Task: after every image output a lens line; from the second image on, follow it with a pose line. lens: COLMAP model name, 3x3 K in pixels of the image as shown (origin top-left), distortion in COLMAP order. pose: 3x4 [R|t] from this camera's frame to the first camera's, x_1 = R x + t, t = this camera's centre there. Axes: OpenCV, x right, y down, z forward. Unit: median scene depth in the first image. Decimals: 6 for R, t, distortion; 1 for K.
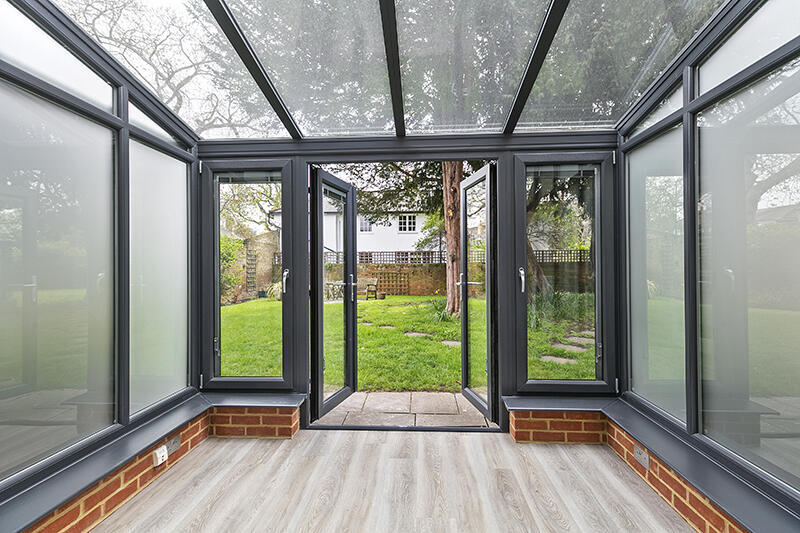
lens RADIAL K [[406.7, 0, 400.0], [0, 406.7, 266.5], [0, 0, 1]] dist [-0.000147, -0.000031]
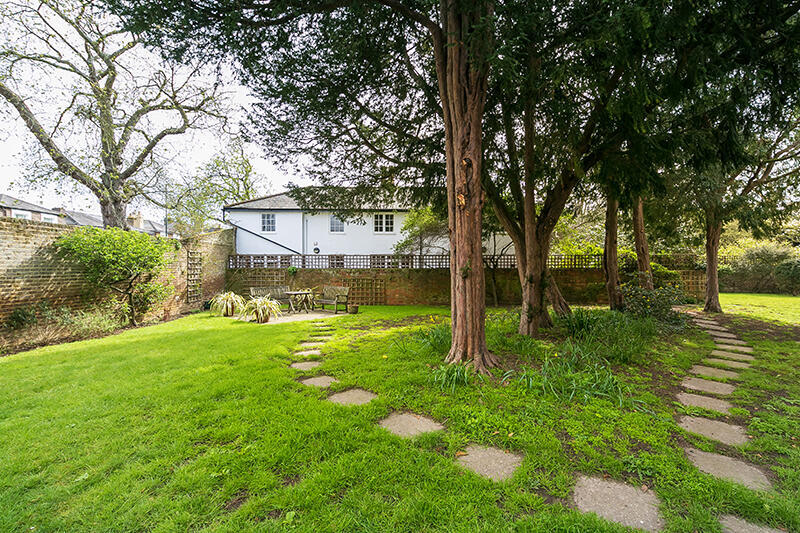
lens RADIAL K [[356.8, 0, 400.0], [0, 356.8, 266.5], [0, 0, 1]] dist [0.001179, 0.000049]
pose [[0.997233, 0.004752, 0.074187, -0.004664], [-0.005160, 0.999973, 0.005313, -0.016145], [-0.074160, -0.005681, 0.997230, 0.228277]]
